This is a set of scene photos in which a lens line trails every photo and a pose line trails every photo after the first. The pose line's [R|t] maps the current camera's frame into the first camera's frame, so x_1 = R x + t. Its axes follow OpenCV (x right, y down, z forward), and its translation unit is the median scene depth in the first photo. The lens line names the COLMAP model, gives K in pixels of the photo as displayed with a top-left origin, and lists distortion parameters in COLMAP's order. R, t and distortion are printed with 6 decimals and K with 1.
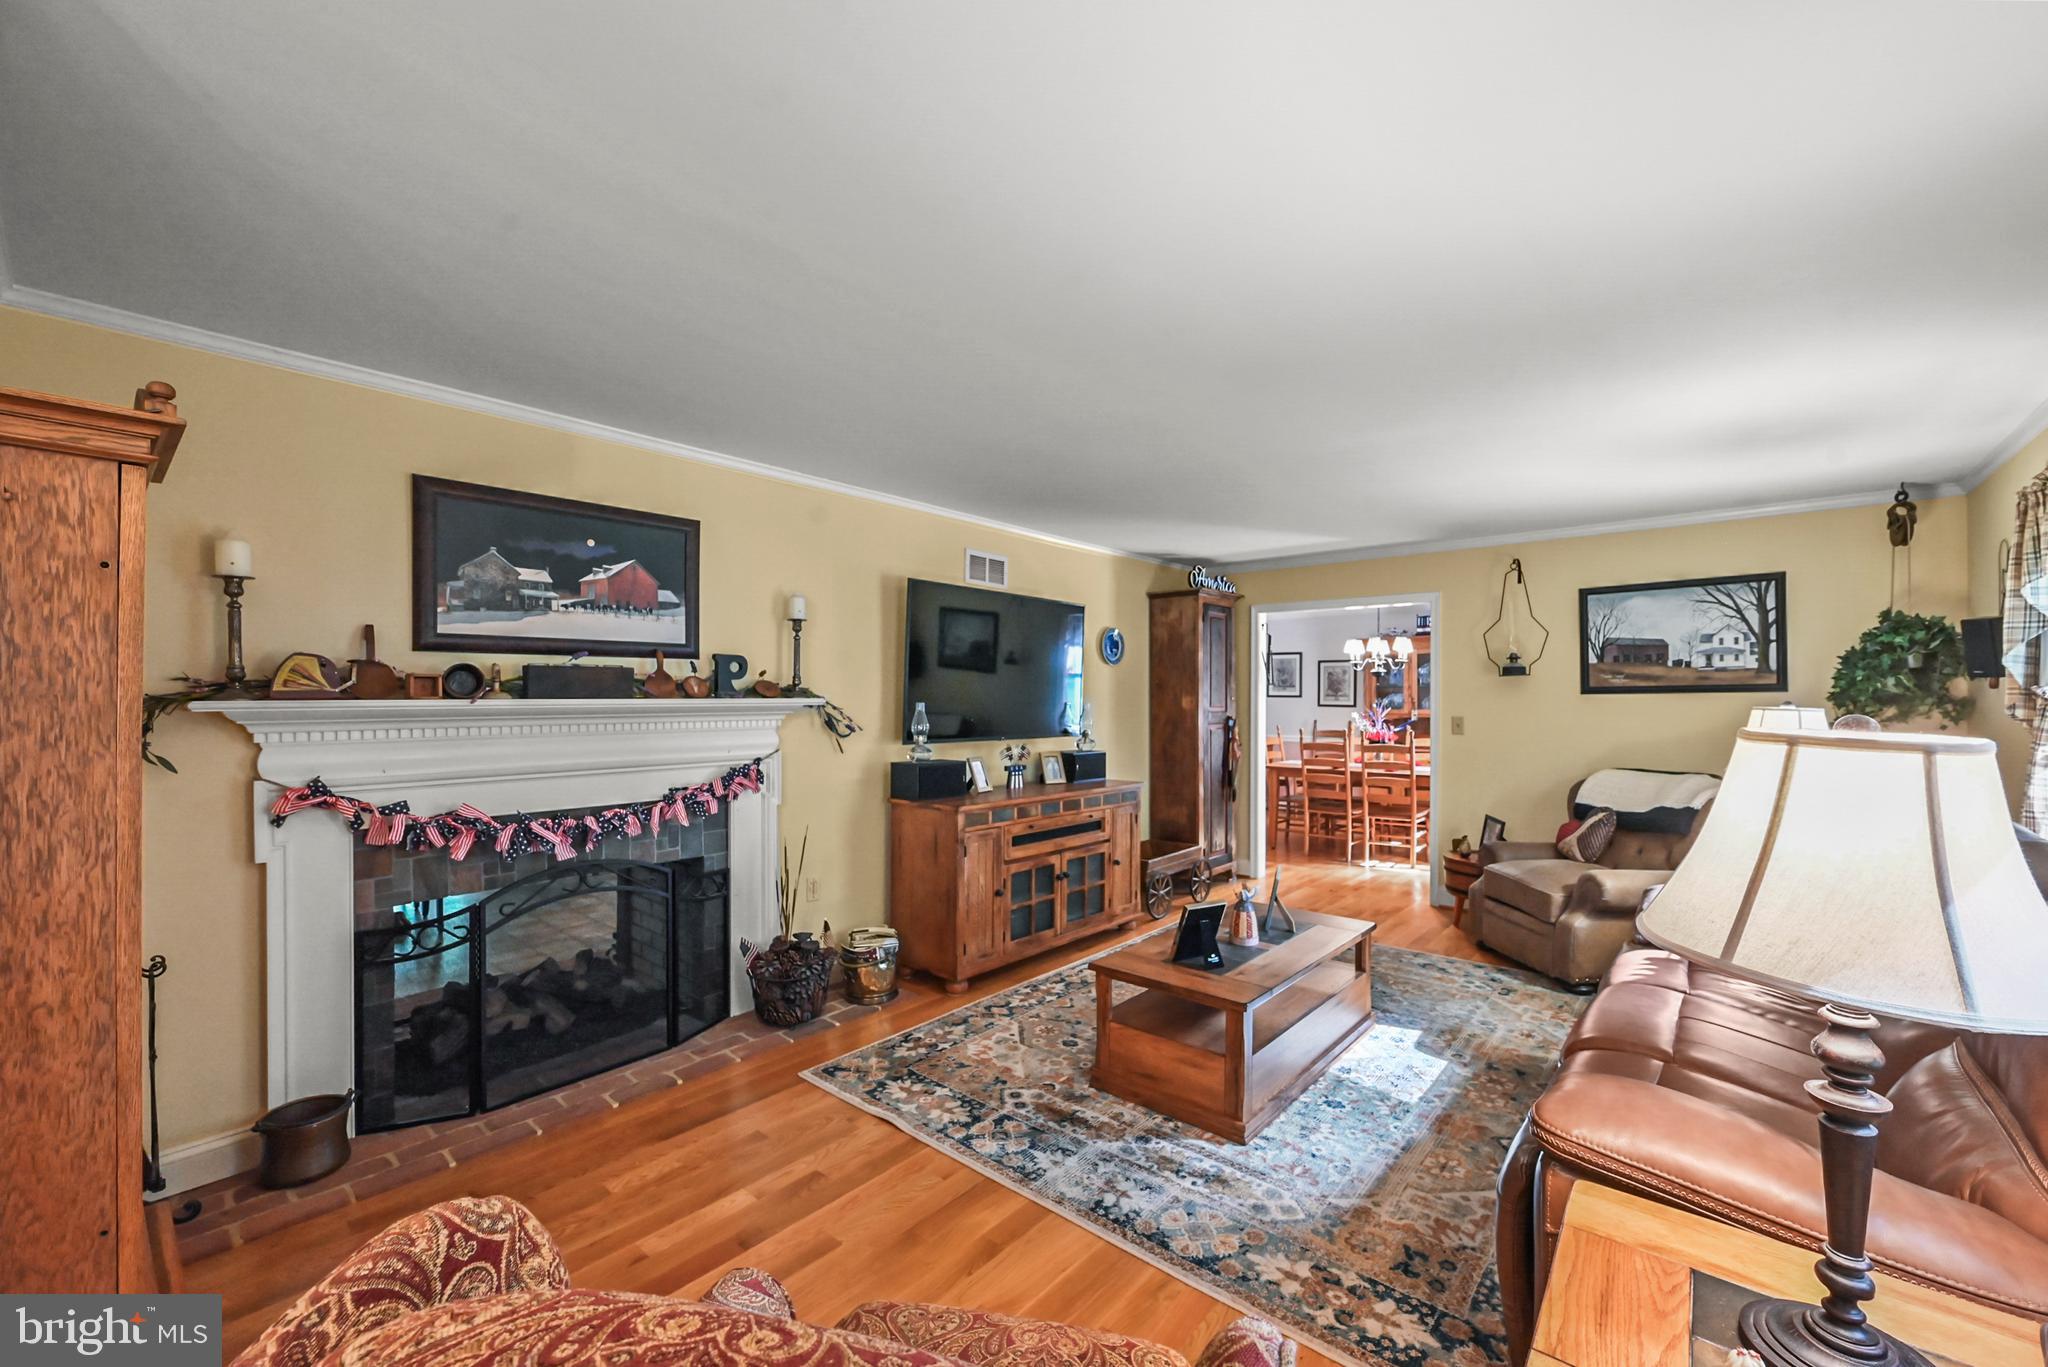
lens RADIAL K [[817.8, 0, 1030.1], [0, 817.8, 715.1], [0, 0, 1]] dist [0.000848, 0.000103]
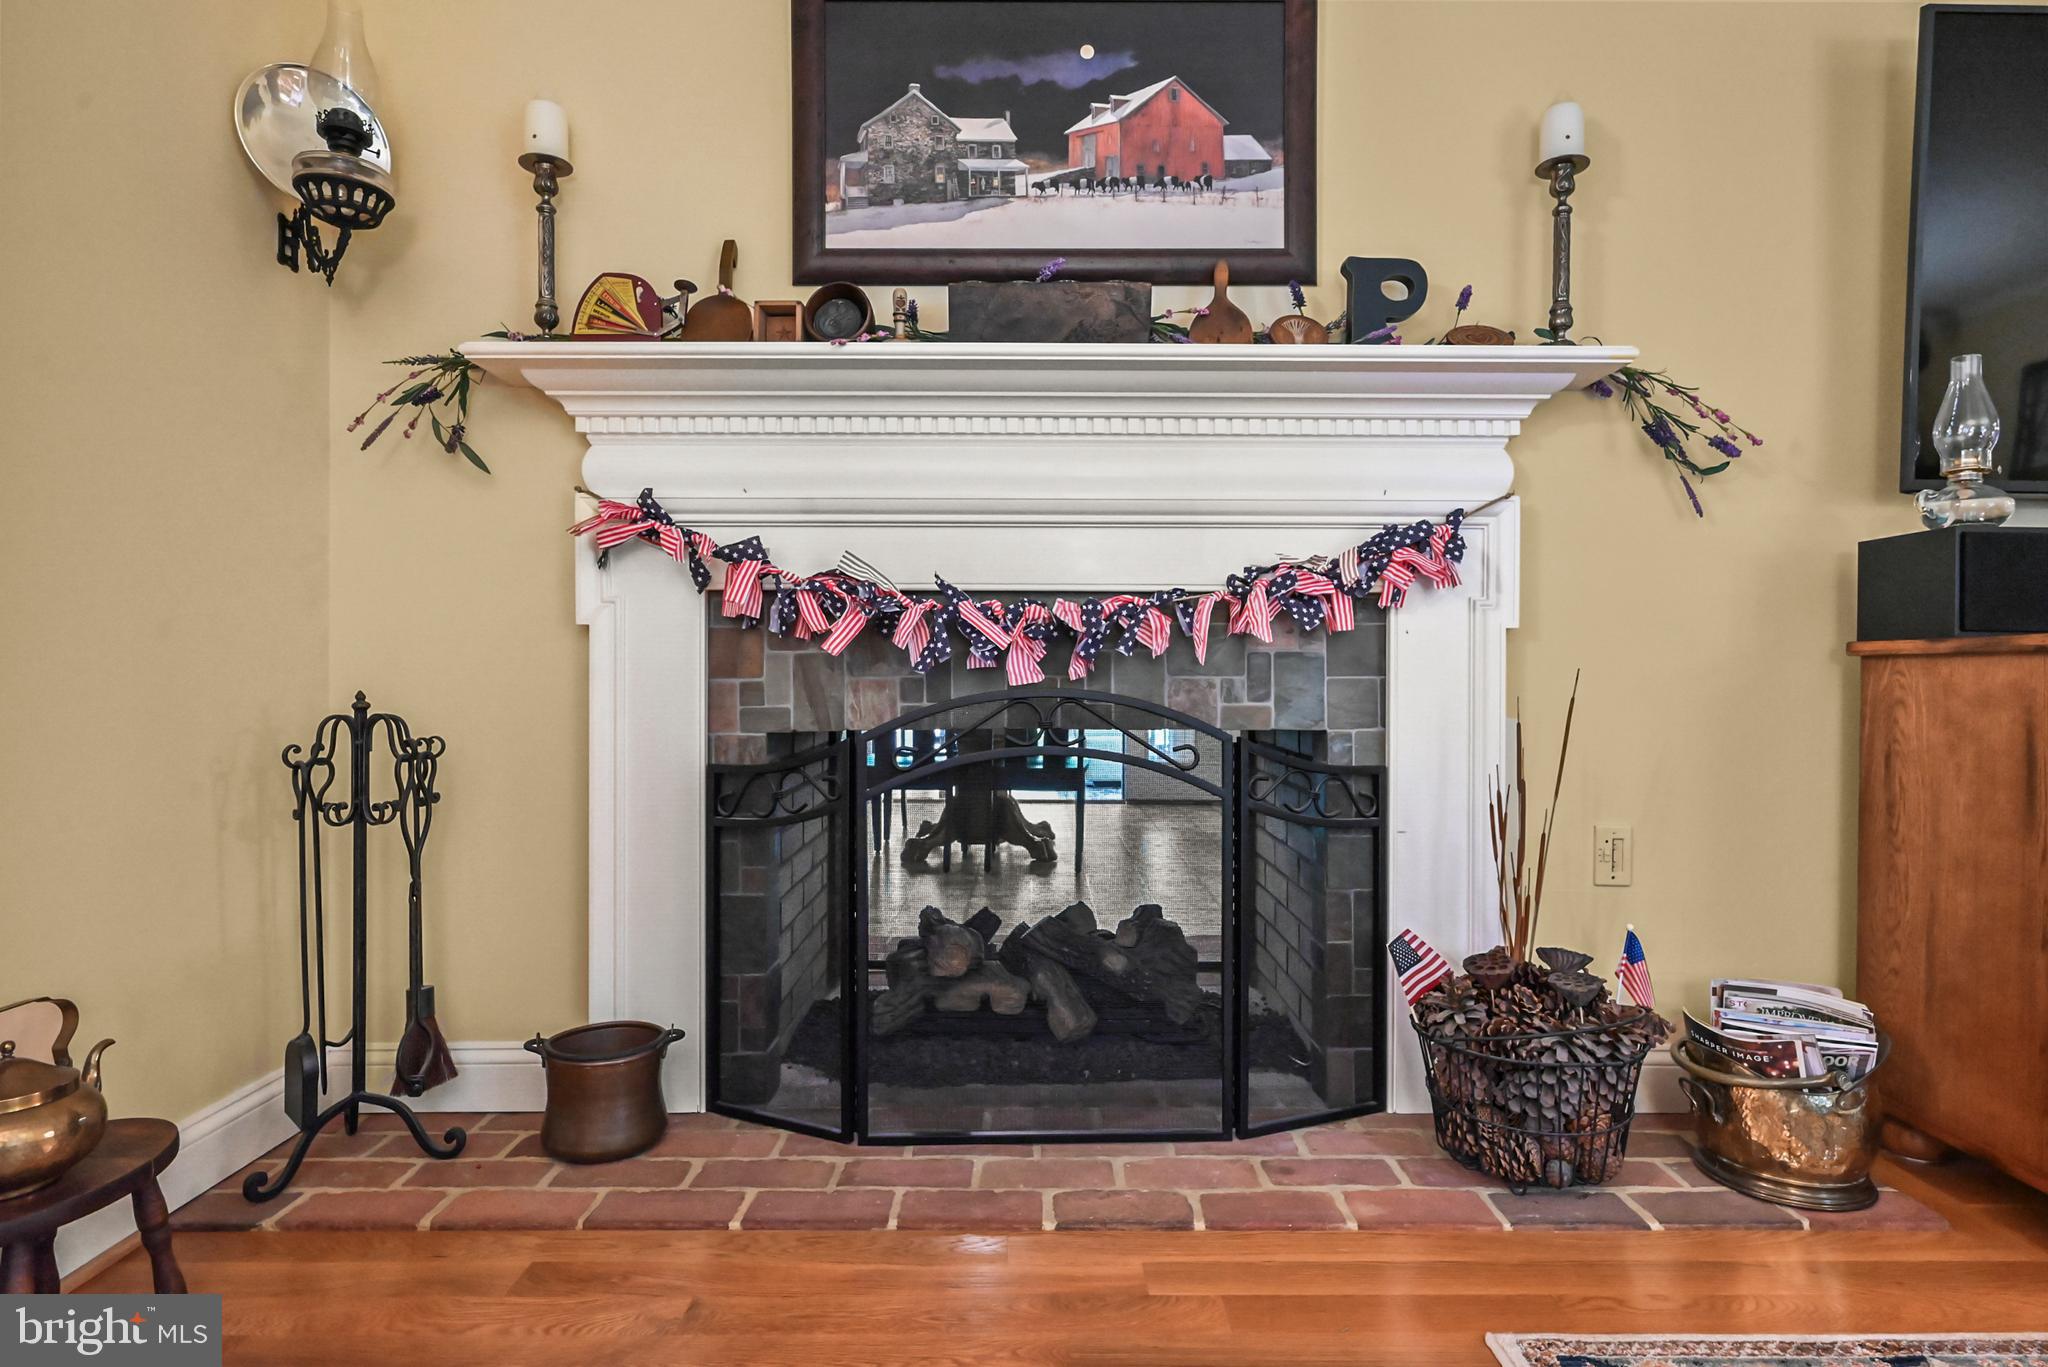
lens RADIAL K [[1075.9, 0, 1026.2], [0, 1075.9, 669.4], [0, 0, 1]] dist [-0.000351, -0.001237]
pose [[0.655699, -0.002083, -0.755020, -0.065504], [-0.019702, 0.999608, -0.019868, 0.159602], [0.754766, 0.027903, 0.655401, 0.507460]]
